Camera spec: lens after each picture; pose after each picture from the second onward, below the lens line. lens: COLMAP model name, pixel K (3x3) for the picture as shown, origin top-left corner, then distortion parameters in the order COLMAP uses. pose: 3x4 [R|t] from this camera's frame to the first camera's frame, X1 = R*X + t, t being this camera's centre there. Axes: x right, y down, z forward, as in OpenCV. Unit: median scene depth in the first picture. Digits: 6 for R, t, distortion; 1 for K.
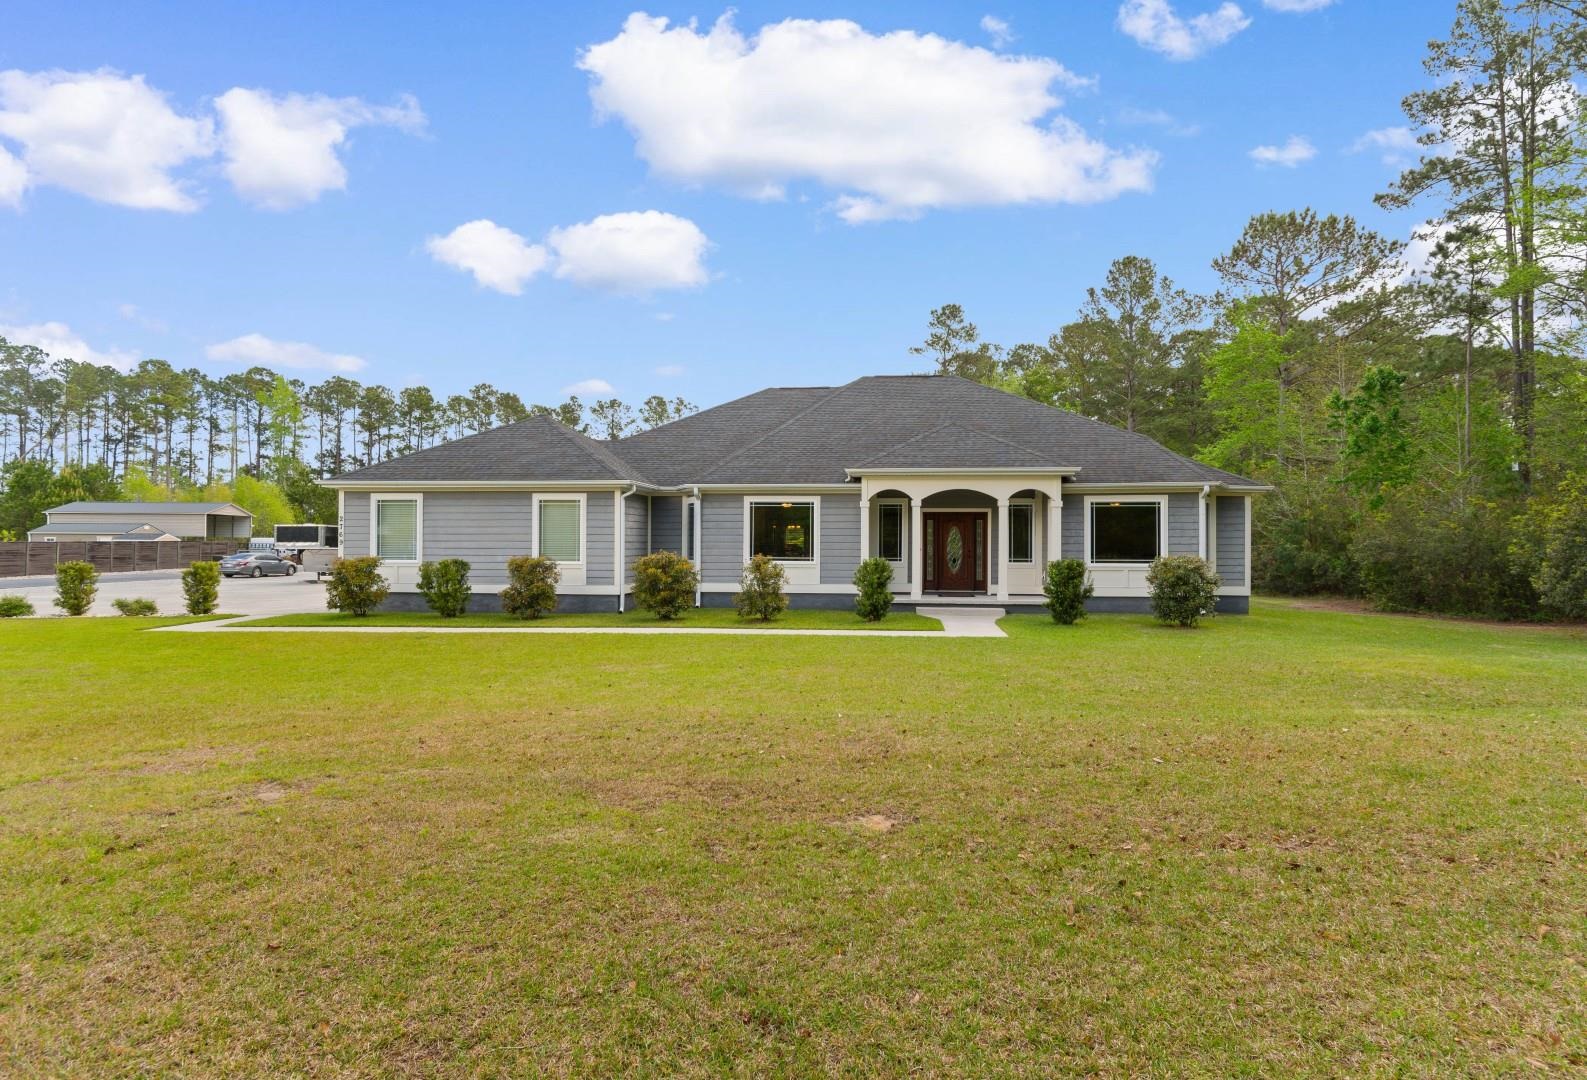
lens RADIAL K [[822.0, 0, 793.5], [0, 822.0, 540.0], [0, 0, 1]] dist [-0.015021, -0.000165]
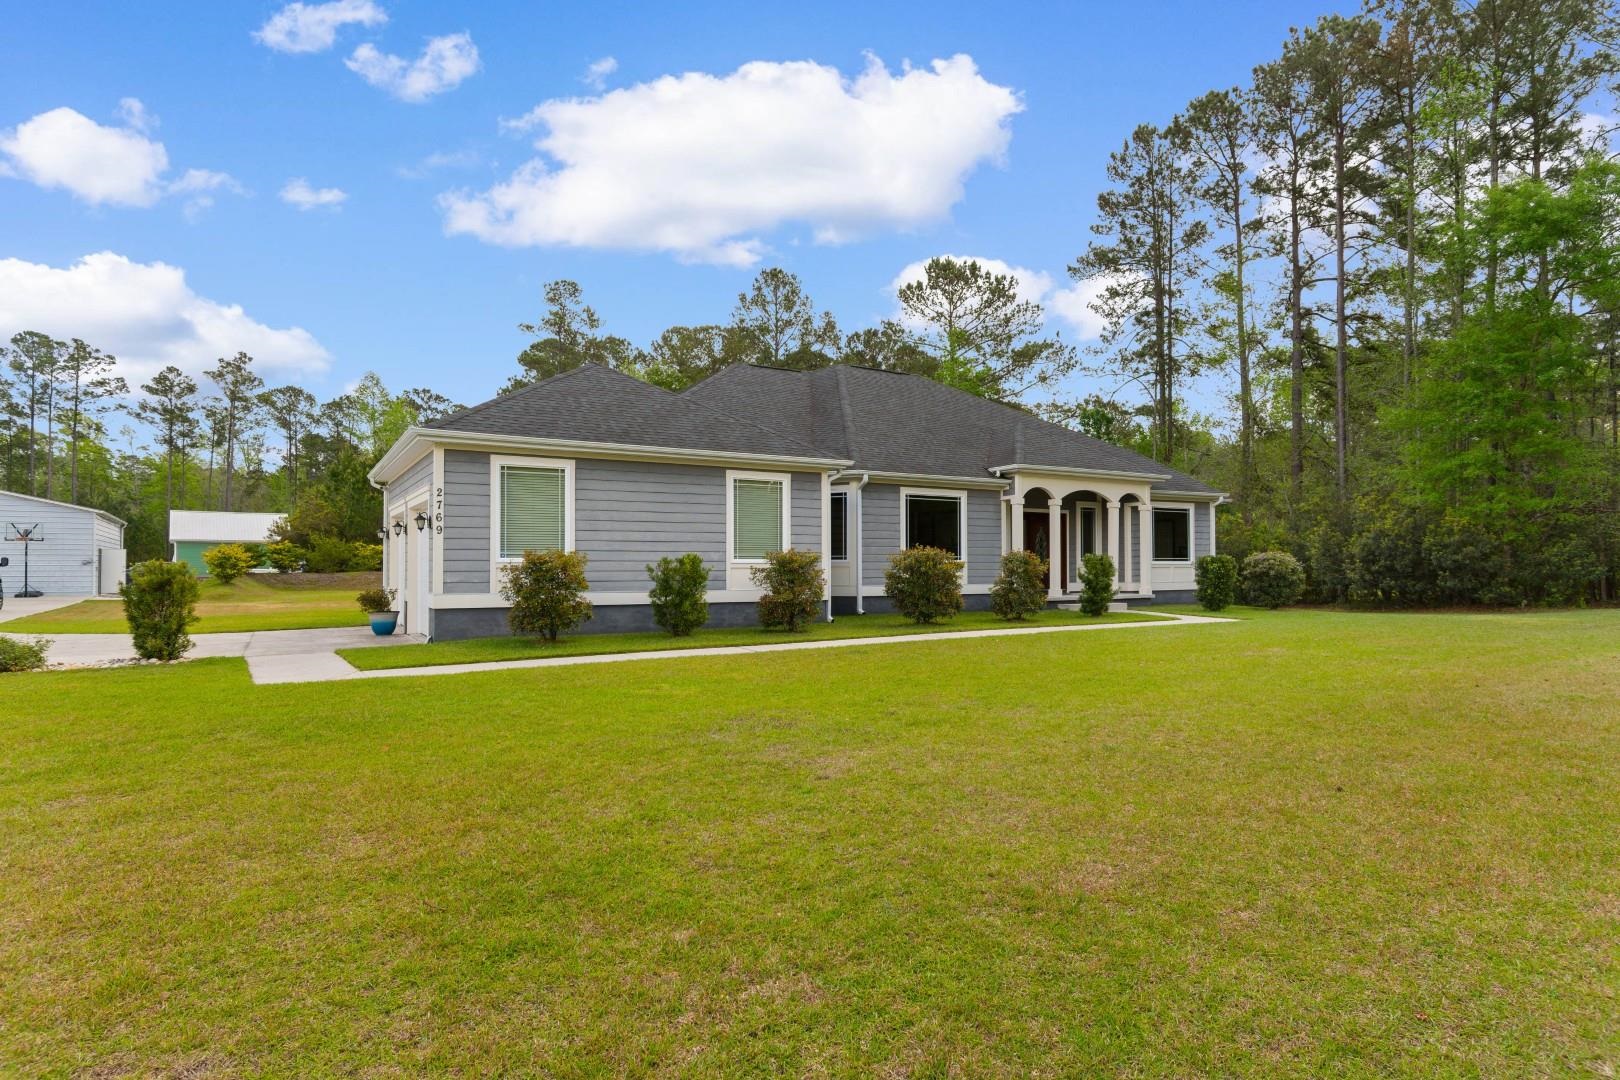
lens RADIAL K [[911.8, 0, 821.5], [0, 911.8, 560.0], [0, 0, 1]] dist [-0.002246, -0.000656]
pose [[0.794525, -0.001187, 0.607230, -0.748154], [-0.001097, 0.999994, 0.003390, 0.023097], [-0.607230, -0.003359, 0.794519, 0.273641]]
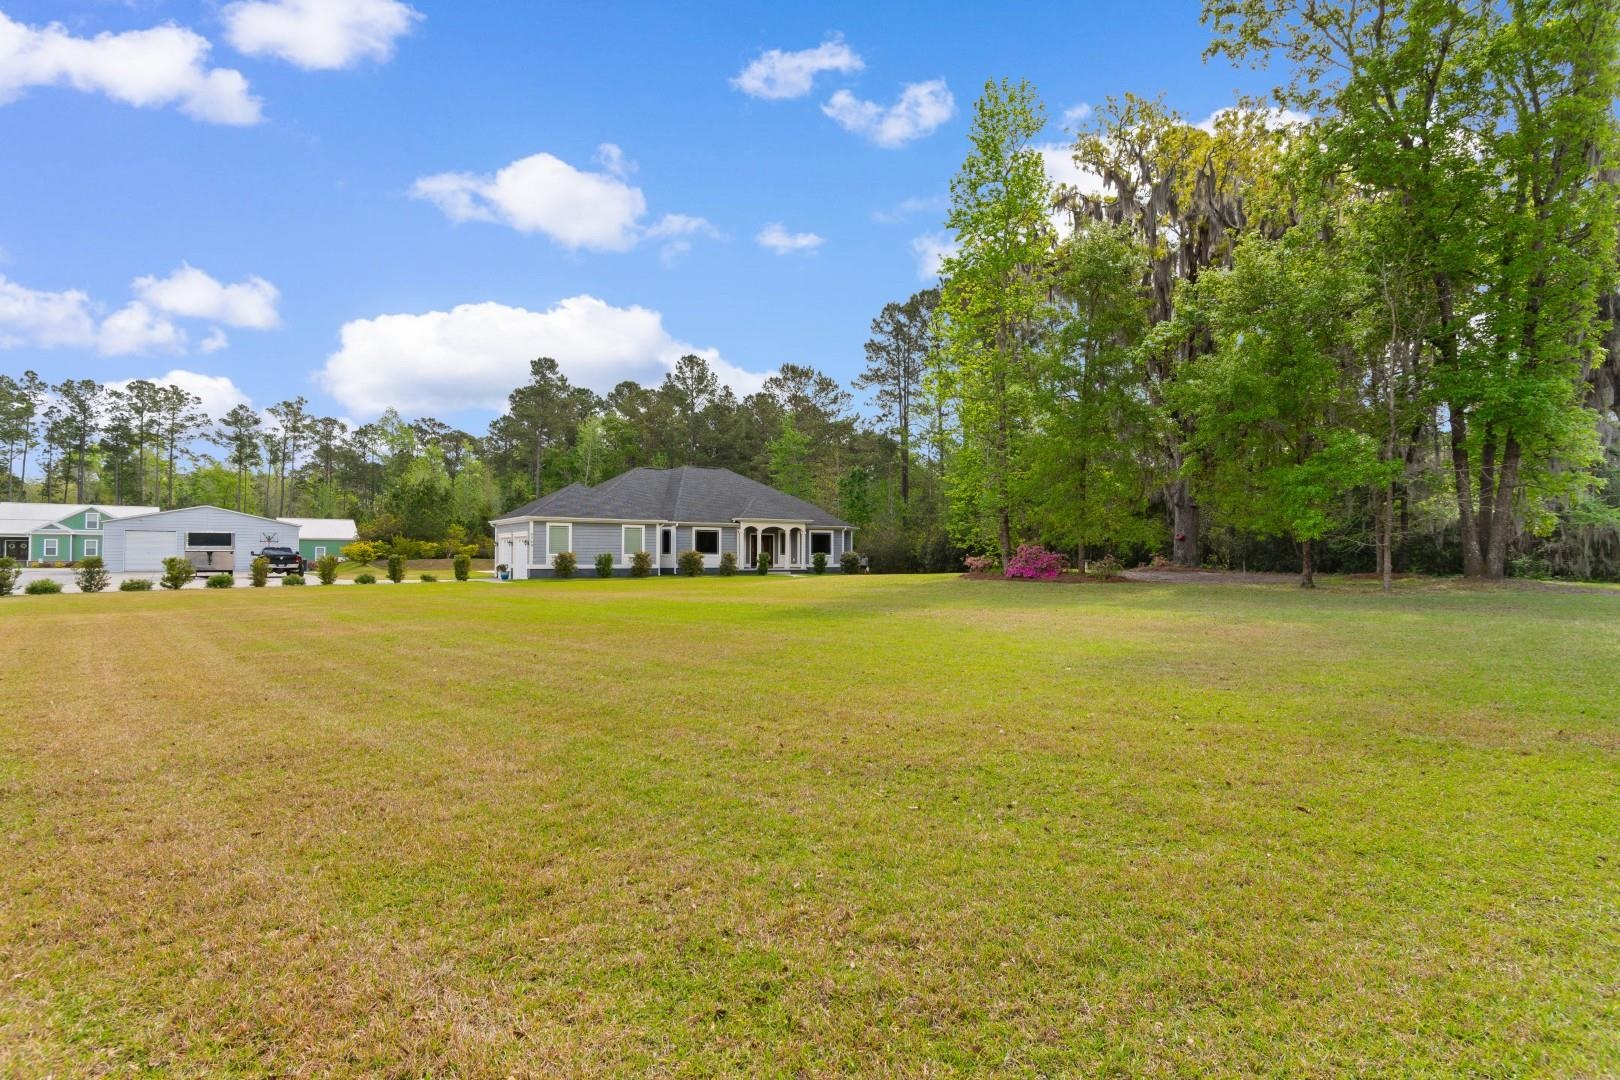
lens RADIAL K [[857.9, 0, 810.0], [0, 857.9, 540.0], [0, 0, 1]] dist [0.001133, -0.000314]
pose [[0.767990, 0.010787, 0.640371, -1.417136], [-0.005287, 0.999931, -0.010504, 0.007999], [-0.640440, 0.004681, 0.767994, -1.139192]]
